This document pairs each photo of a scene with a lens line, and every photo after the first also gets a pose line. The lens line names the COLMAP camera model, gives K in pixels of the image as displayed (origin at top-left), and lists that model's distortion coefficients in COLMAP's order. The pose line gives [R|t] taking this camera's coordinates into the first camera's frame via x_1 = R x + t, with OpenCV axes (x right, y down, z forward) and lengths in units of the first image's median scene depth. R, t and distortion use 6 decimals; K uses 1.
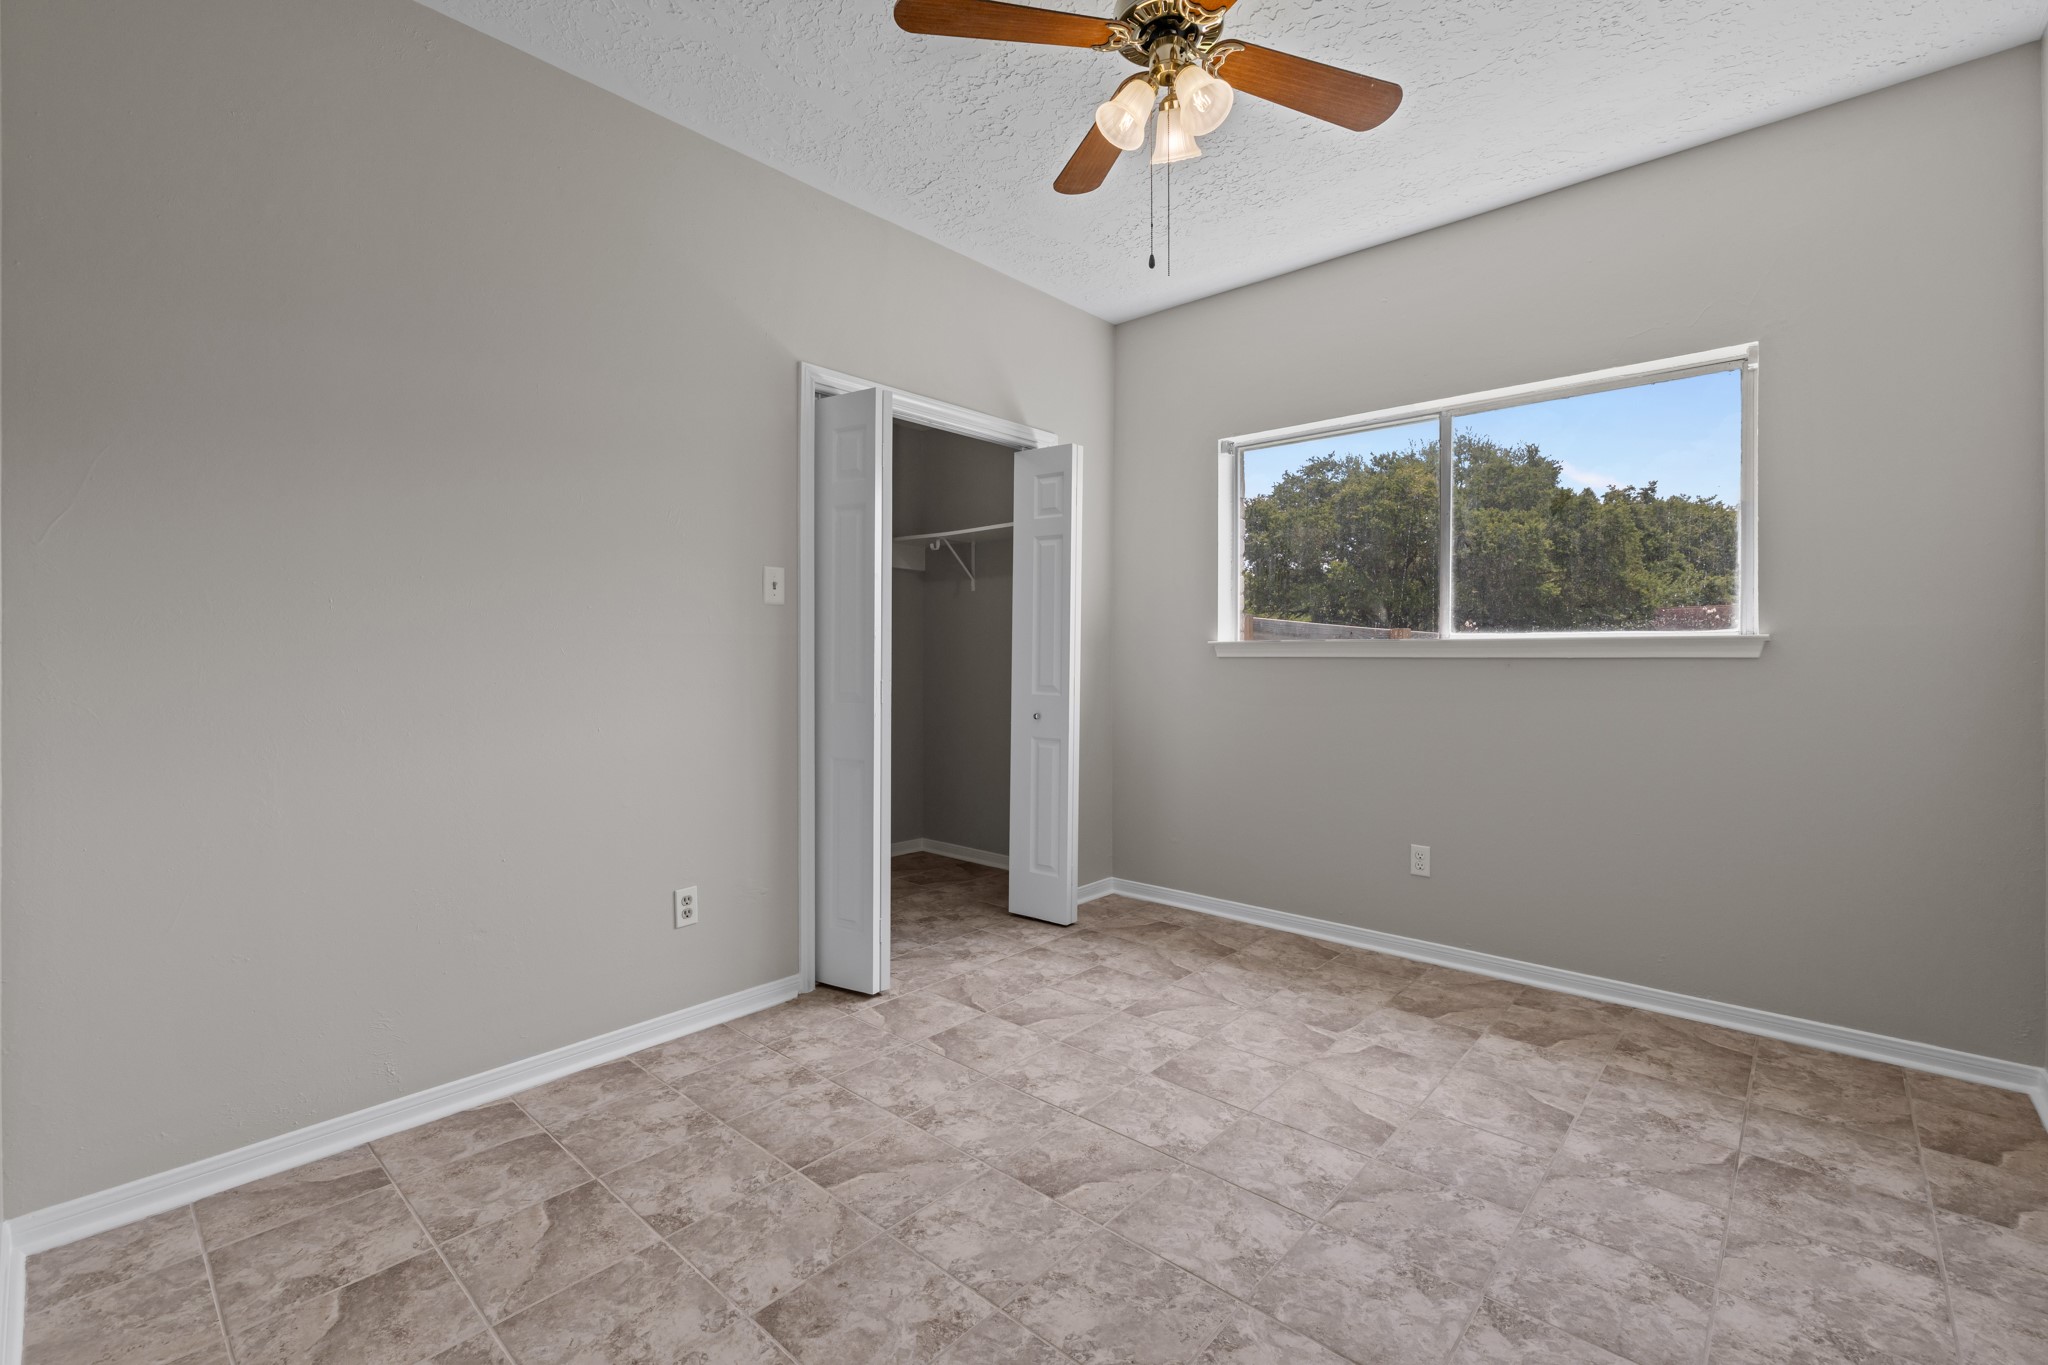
lens RADIAL K [[892.8, 0, 1023.2], [0, 892.8, 672.3], [0, 0, 1]] dist [-0.001771, 0.000972]
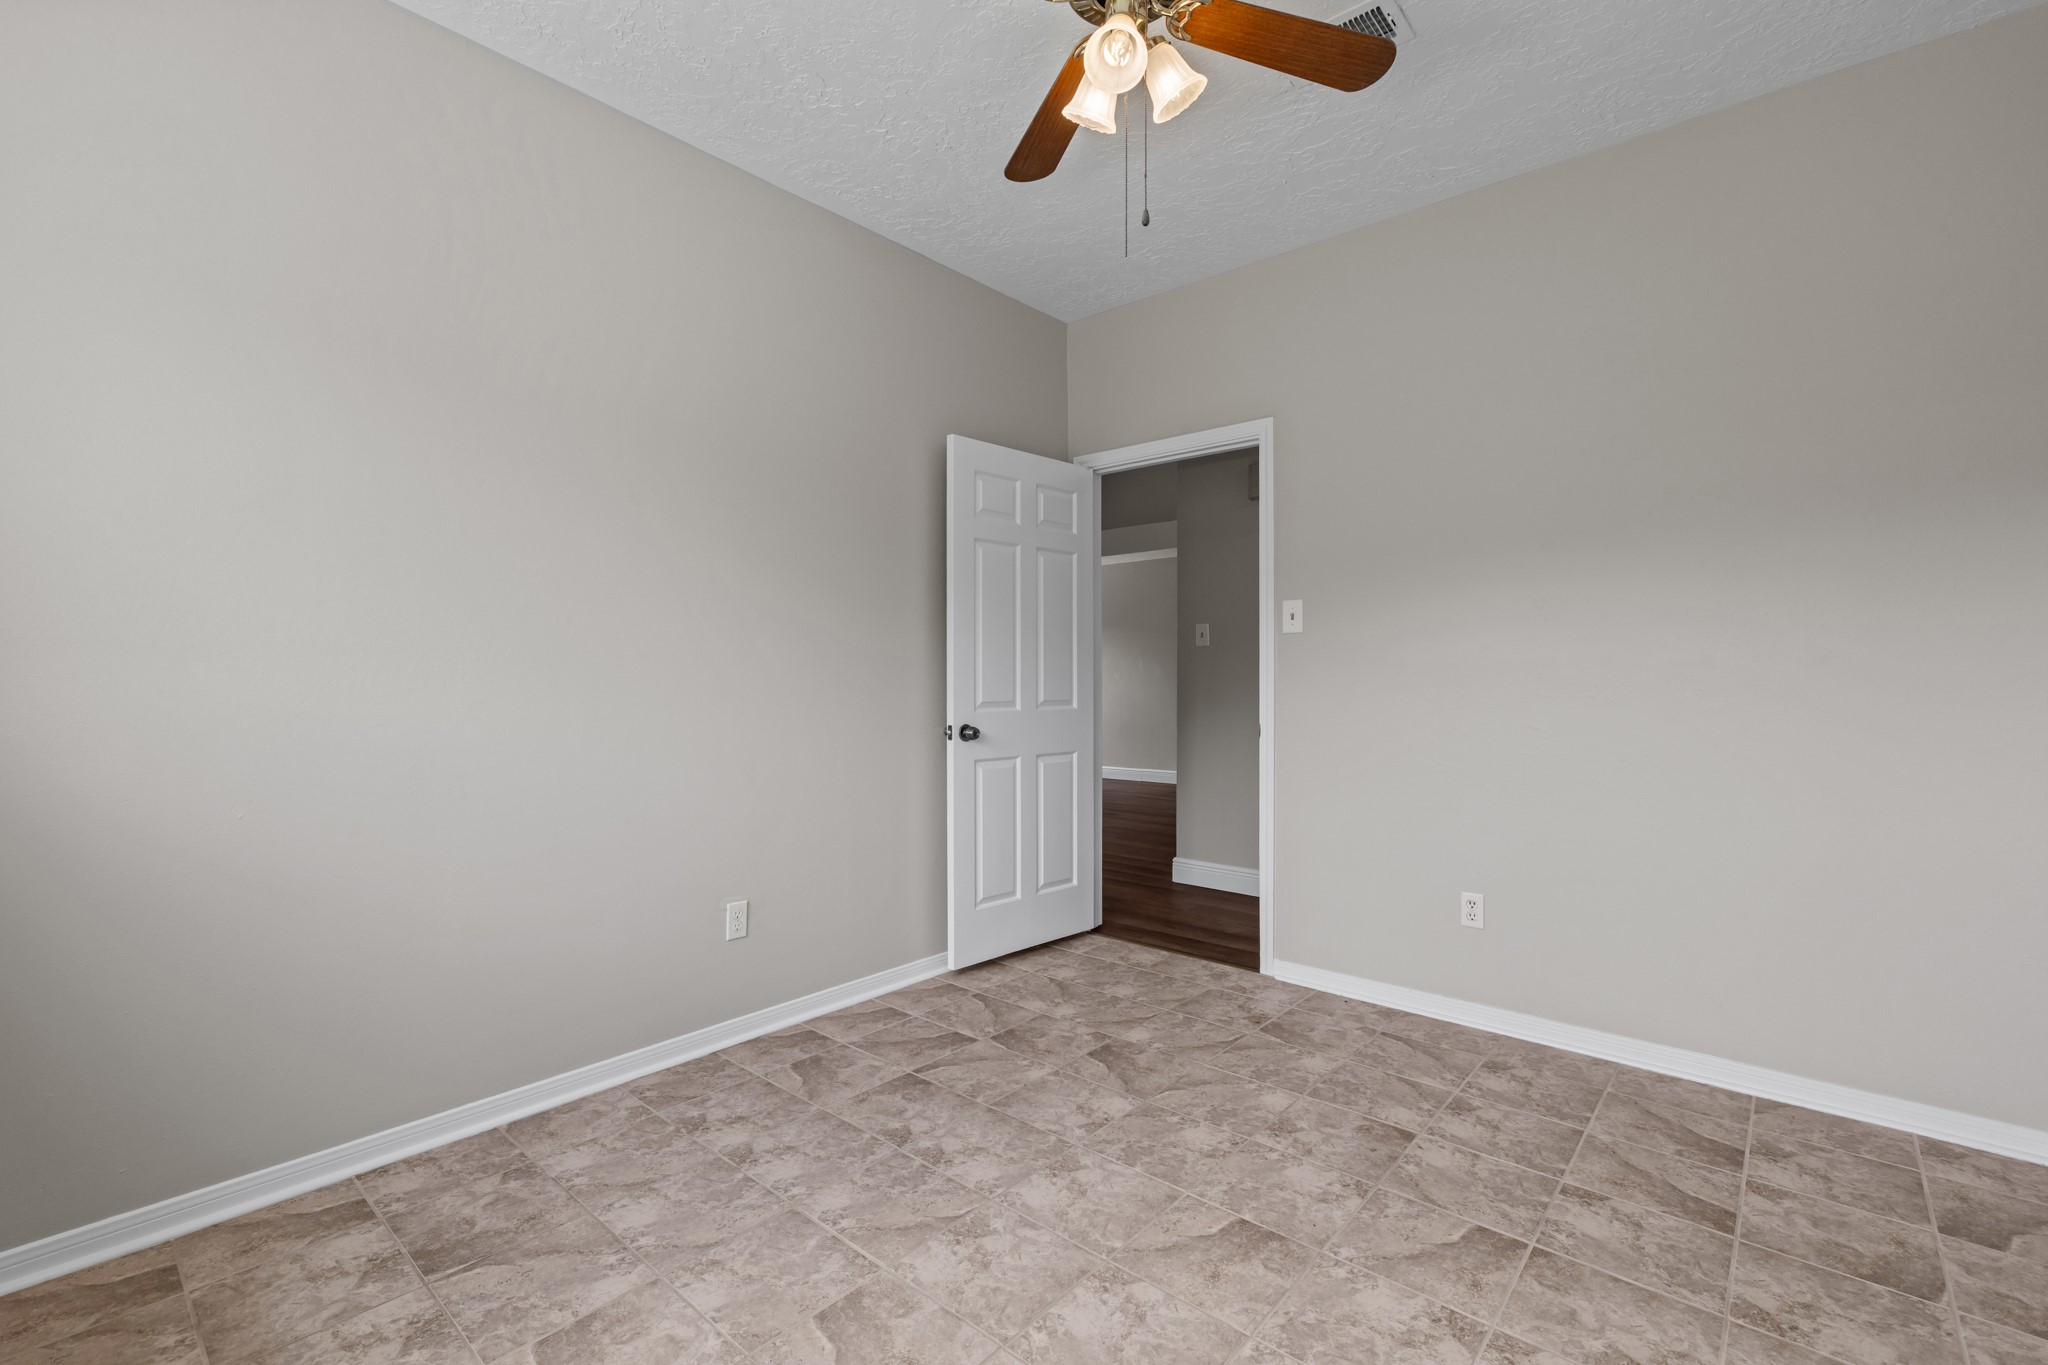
lens RADIAL K [[892.8, 0, 1024.4], [0, 892.8, 679.4], [0, 0, 1]] dist [-0.001771, 0.000972]
pose [[-0.999877, -0.000978, -0.015650, 0.299028], [-0.001259, 0.999838, 0.017929, -0.036432], [0.015630, 0.017947, -0.999717, 2.022389]]
